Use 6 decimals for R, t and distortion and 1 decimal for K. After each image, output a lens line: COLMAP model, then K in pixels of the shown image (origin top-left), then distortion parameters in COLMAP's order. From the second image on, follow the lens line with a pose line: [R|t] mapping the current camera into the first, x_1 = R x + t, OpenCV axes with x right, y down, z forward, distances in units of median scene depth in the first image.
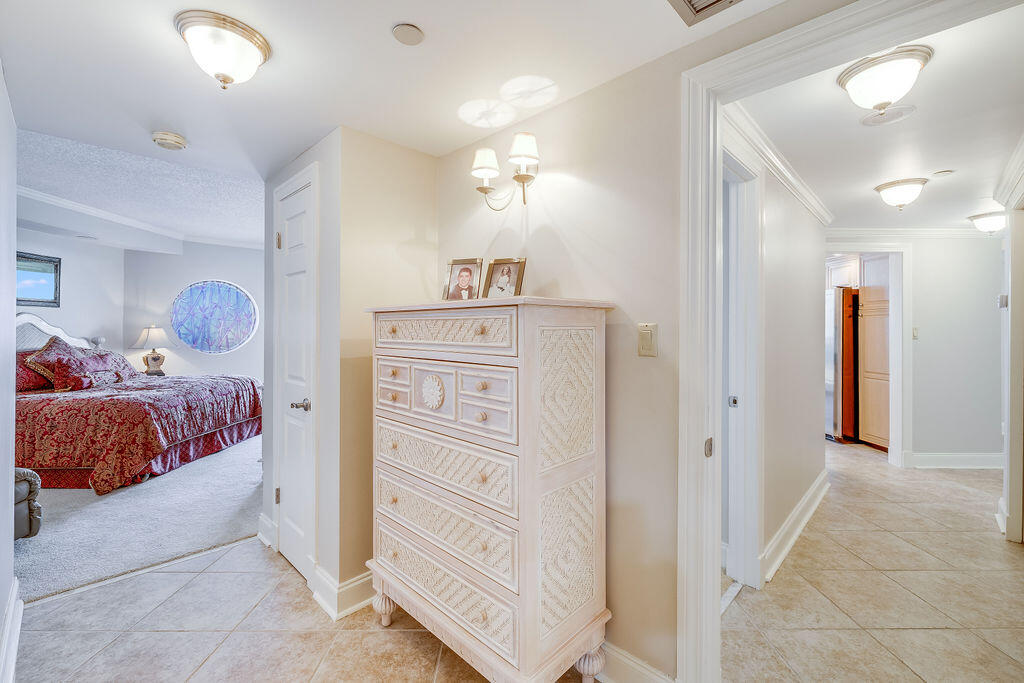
lens RADIAL K [[436.2, 0, 513.4], [0, 436.2, 326.0], [0, 0, 1]] dist [0.001162, 0.000334]
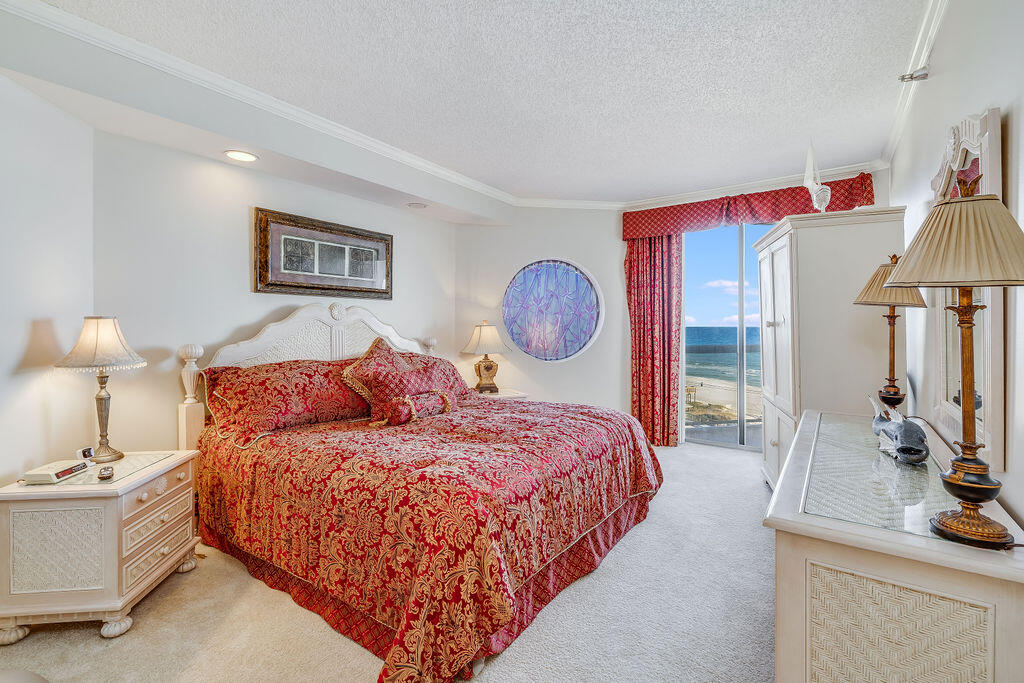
lens RADIAL K [[431.9, 0, 513.8], [0, 431.9, 324.4], [0, 0, 1]] dist [-0.000083, 0.000046]
pose [[0.815723, -0.005612, -0.578416, -0.536191], [0.006510, 0.999979, -0.000520, 0.004396], [0.578407, -0.003341, 0.815742, 0.638238]]
